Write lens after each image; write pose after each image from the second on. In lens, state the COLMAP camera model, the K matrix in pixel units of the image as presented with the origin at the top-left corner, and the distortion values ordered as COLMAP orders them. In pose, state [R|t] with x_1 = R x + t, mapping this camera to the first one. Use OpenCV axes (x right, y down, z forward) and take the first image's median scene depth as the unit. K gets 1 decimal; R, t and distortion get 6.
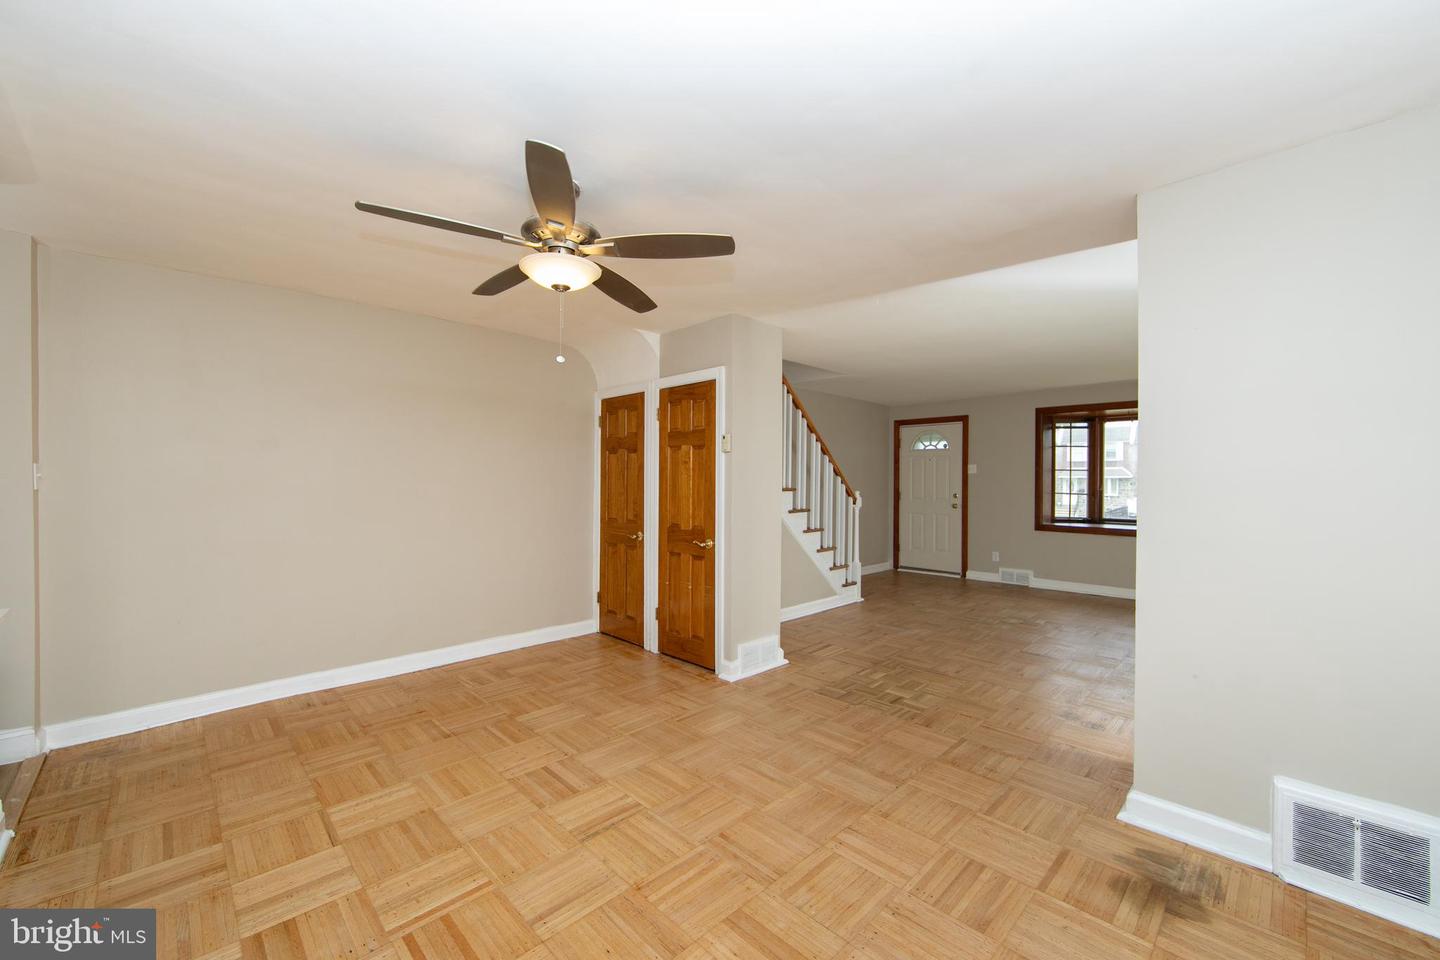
lens RADIAL K [[562.9, 0, 724.3], [0, 562.9, 481.6], [0, 0, 1]] dist [-0.001722, -0.000308]
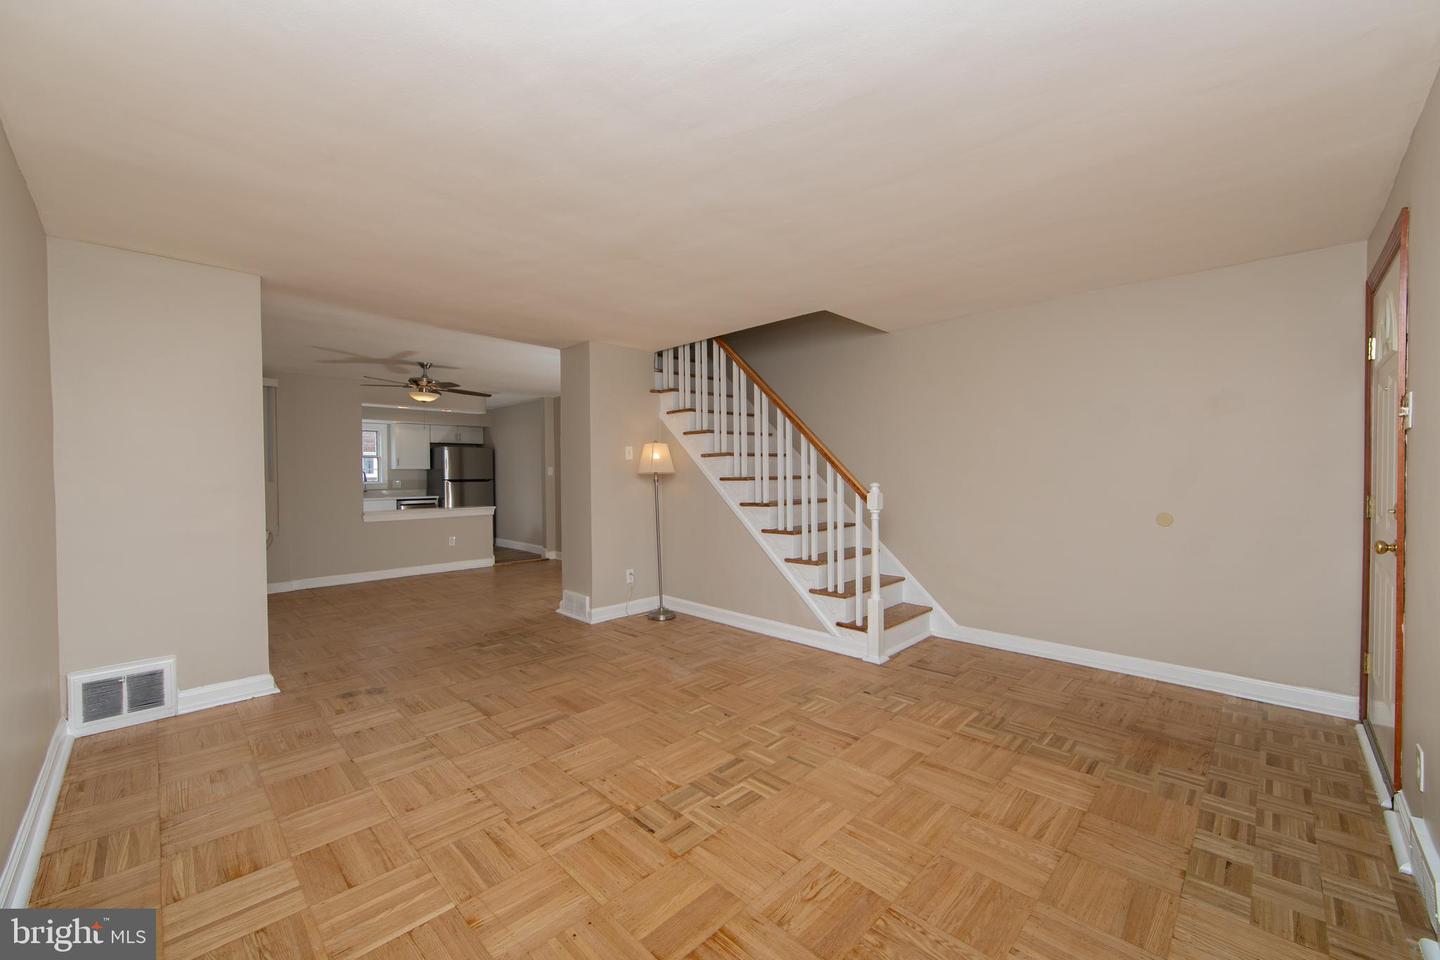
lens RADIAL K [[562.9, 0, 724.3], [0, 562.9, 481.6], [0, 0, 1]] dist [-0.001722, -0.000308]
pose [[0.016752, 0.012089, -0.999787, 1.755752], [0.004293, 0.999917, 0.012162, 0.014538], [0.999850, -0.004495, 0.016698, 1.712660]]
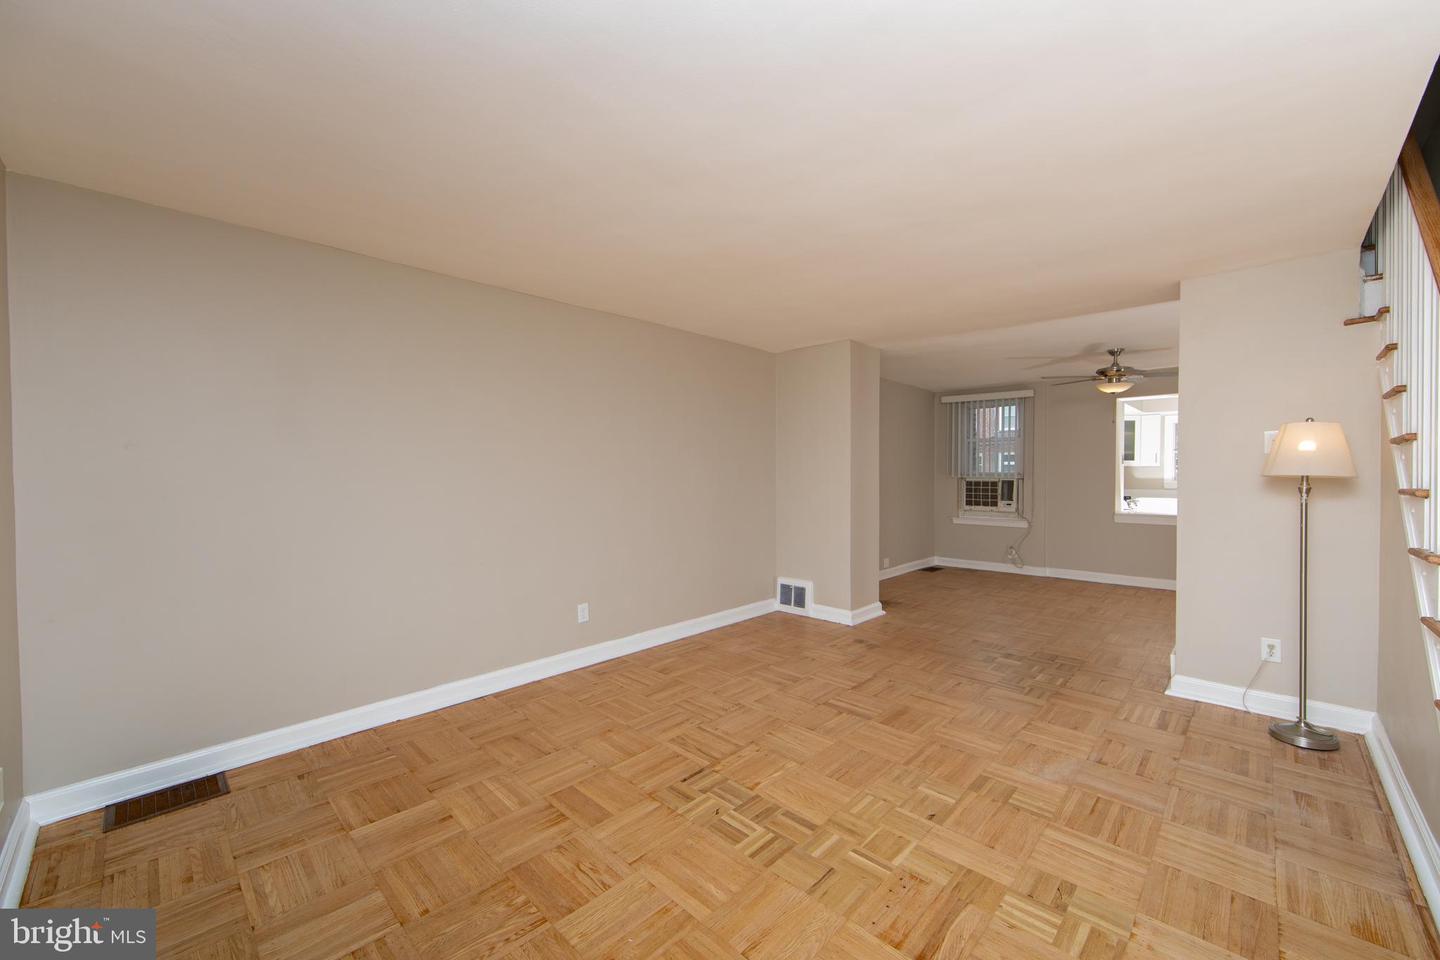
lens RADIAL K [[562.9, 0, 724.3], [0, 562.9, 481.6], [0, 0, 1]] dist [-0.001722, -0.000308]
pose [[-0.999632, 0.002491, -0.027014, 1.049933], [0.001984, 0.999822, 0.018773, -0.002216], [0.027056, 0.018713, -0.999459, 2.433392]]
